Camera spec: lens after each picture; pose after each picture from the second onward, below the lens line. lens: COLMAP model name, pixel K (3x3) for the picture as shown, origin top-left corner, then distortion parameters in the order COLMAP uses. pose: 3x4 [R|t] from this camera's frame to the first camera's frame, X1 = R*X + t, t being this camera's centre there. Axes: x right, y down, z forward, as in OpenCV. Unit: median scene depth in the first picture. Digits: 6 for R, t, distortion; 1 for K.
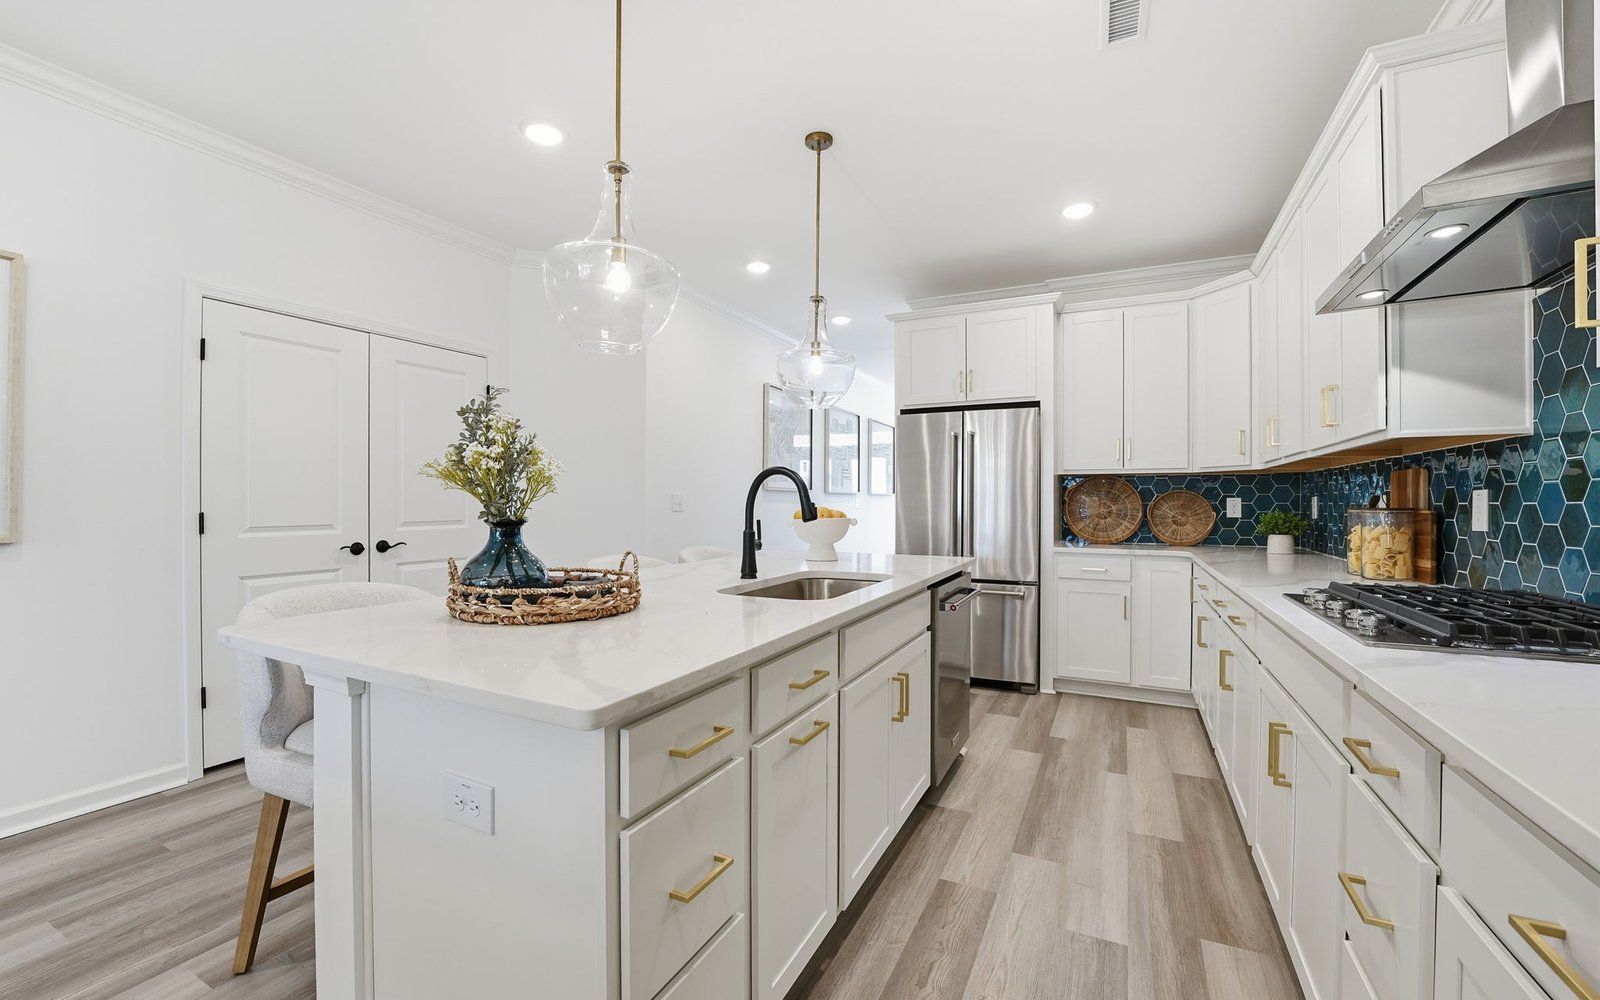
lens RADIAL K [[659.0, 0, 799.8], [0, 659.0, 491.8], [0, 0, 1]] dist [-0.020067, 0.002304]
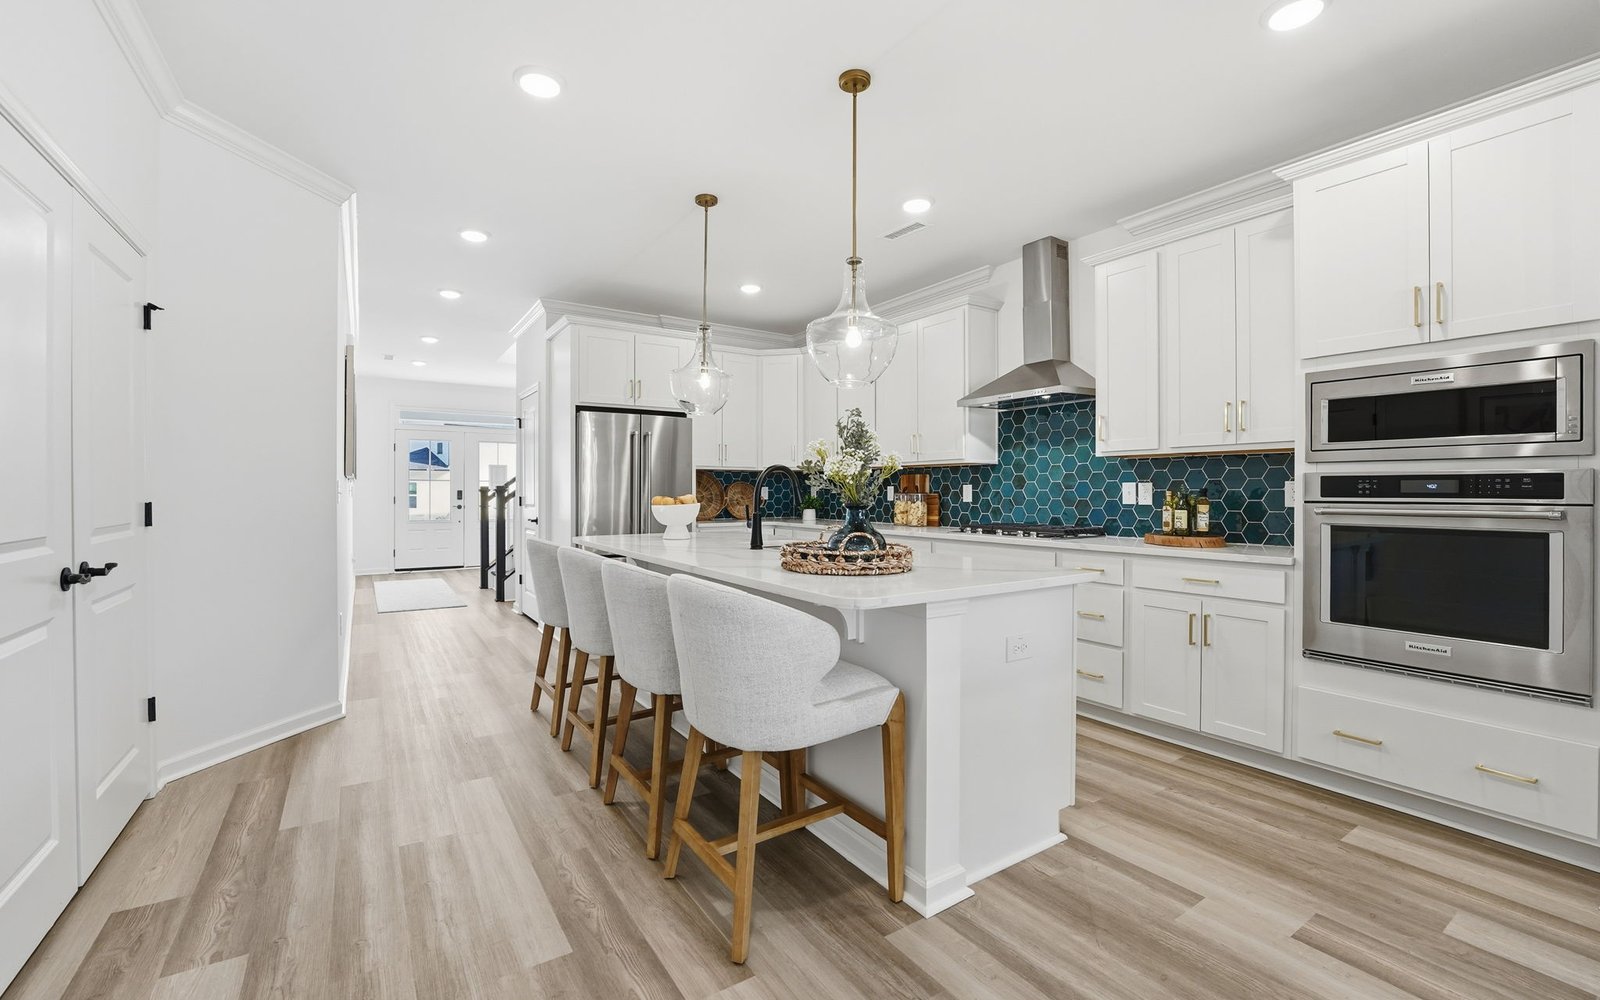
lens RADIAL K [[659.0, 0, 789.7], [0, 659.0, 494.4], [0, 0, 1]] dist [-0.020067, 0.002304]
pose [[0.503366, -0.008526, 0.864031, -0.827804], [-0.010674, 0.999814, 0.016084, 0.000672], [-0.864007, -0.017319, 0.503181, 0.196958]]
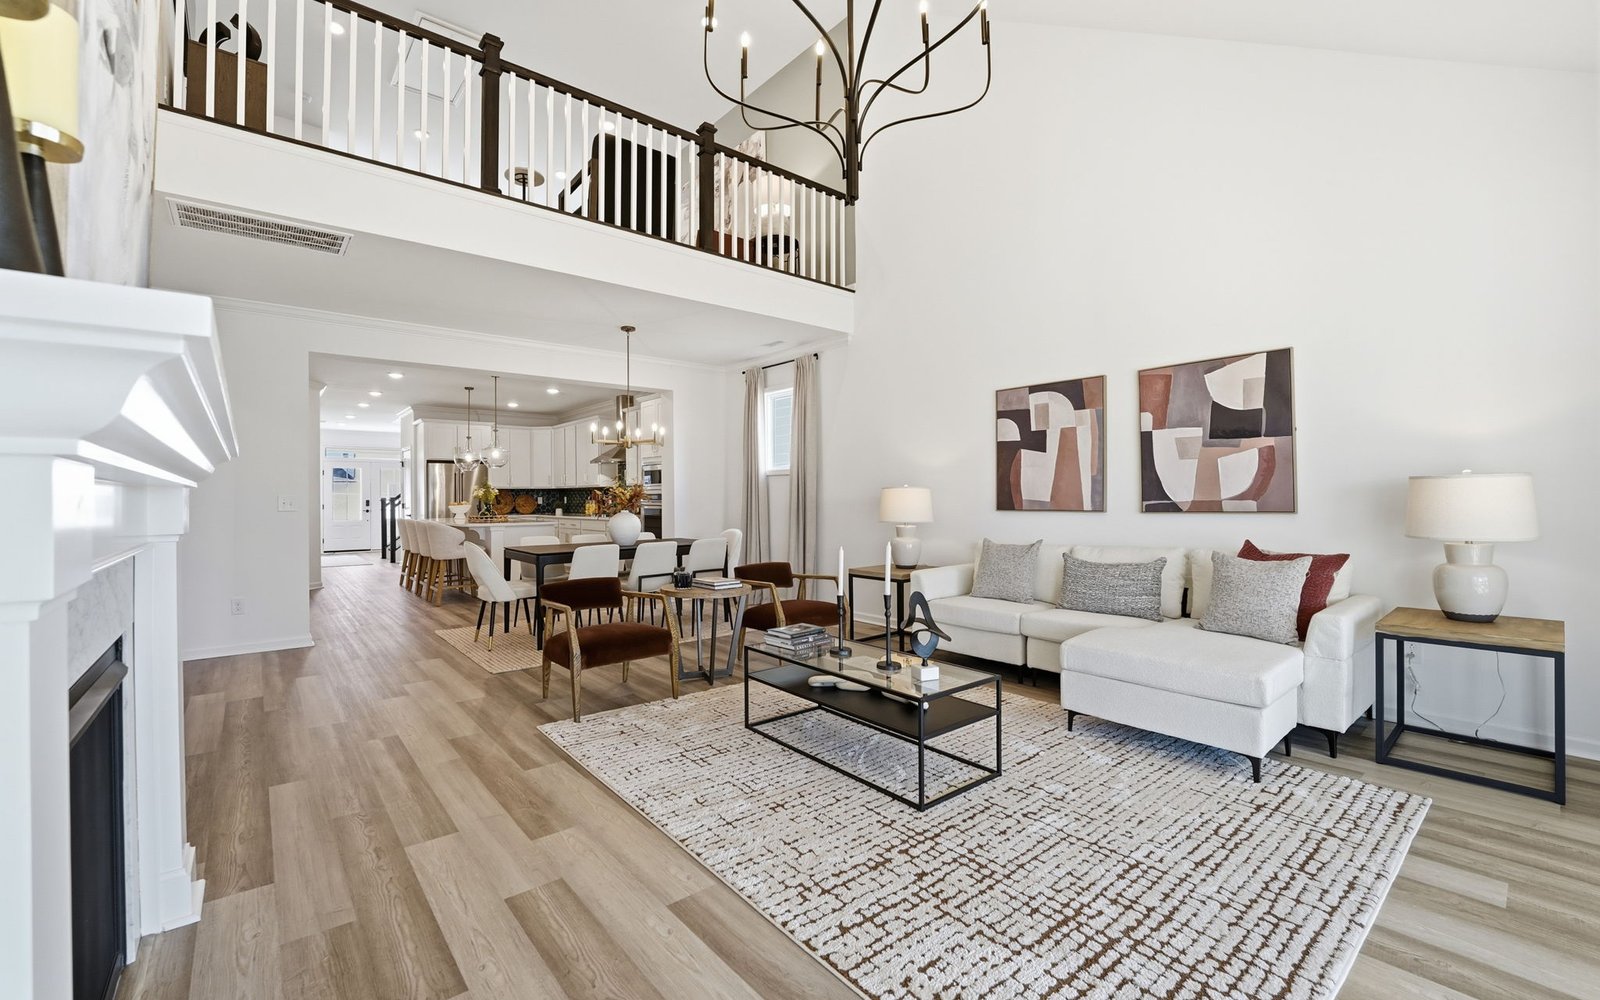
lens RADIAL K [[659.0, 0, 796.5], [0, 659.0, 498.5], [0, 0, 1]] dist [-0.020067, 0.002304]
pose [[0.397945, -0.007264, 0.917381, -1.980110], [-0.004625, 0.999940, 0.009924, -0.026279], [-0.917398, -0.008192, 0.397887, -1.536139]]
